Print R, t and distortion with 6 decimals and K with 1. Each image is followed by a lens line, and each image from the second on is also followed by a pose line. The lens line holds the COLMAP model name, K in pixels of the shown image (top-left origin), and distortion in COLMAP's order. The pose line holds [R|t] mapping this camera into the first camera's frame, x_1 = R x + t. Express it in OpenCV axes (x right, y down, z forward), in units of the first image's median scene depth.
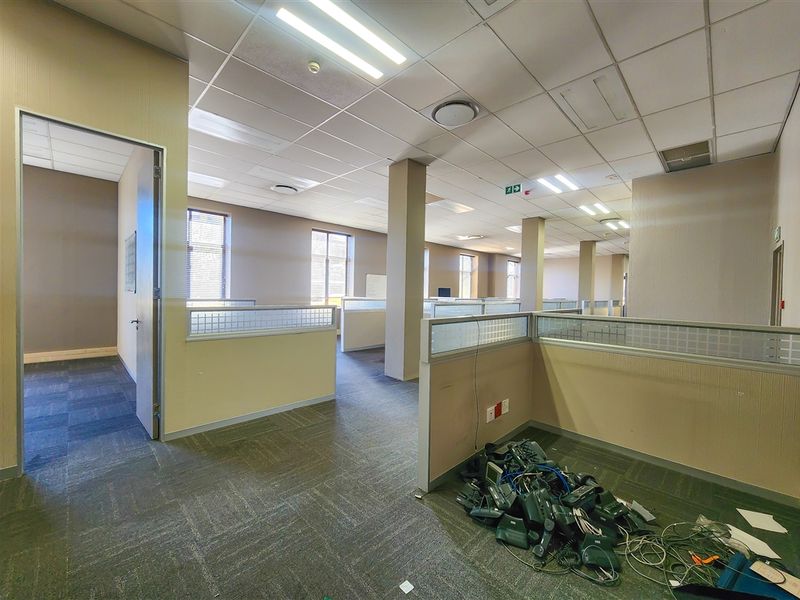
lens RADIAL K [[331.8, 0, 400.0], [0, 331.8, 300.0], [0, 0, 1]] dist [0.000116, -0.000090]
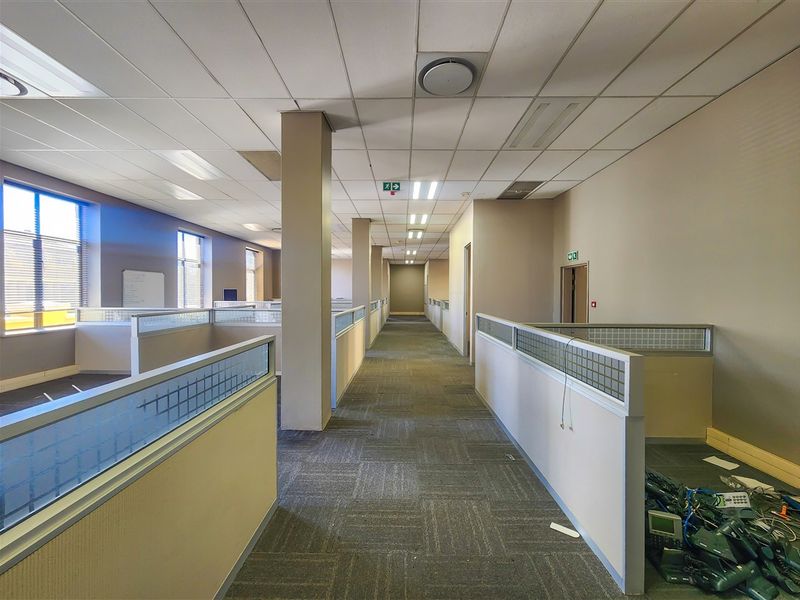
lens RADIAL K [[331.8, 0, 400.0], [0, 331.8, 300.0], [0, 0, 1]] dist [0.000116, -0.000090]
pose [[0.711644, -0.033003, 0.701765, -0.298014], [0.026741, 0.999445, 0.019885, -0.034960], [-0.702031, 0.004615, 0.712131, 0.323319]]
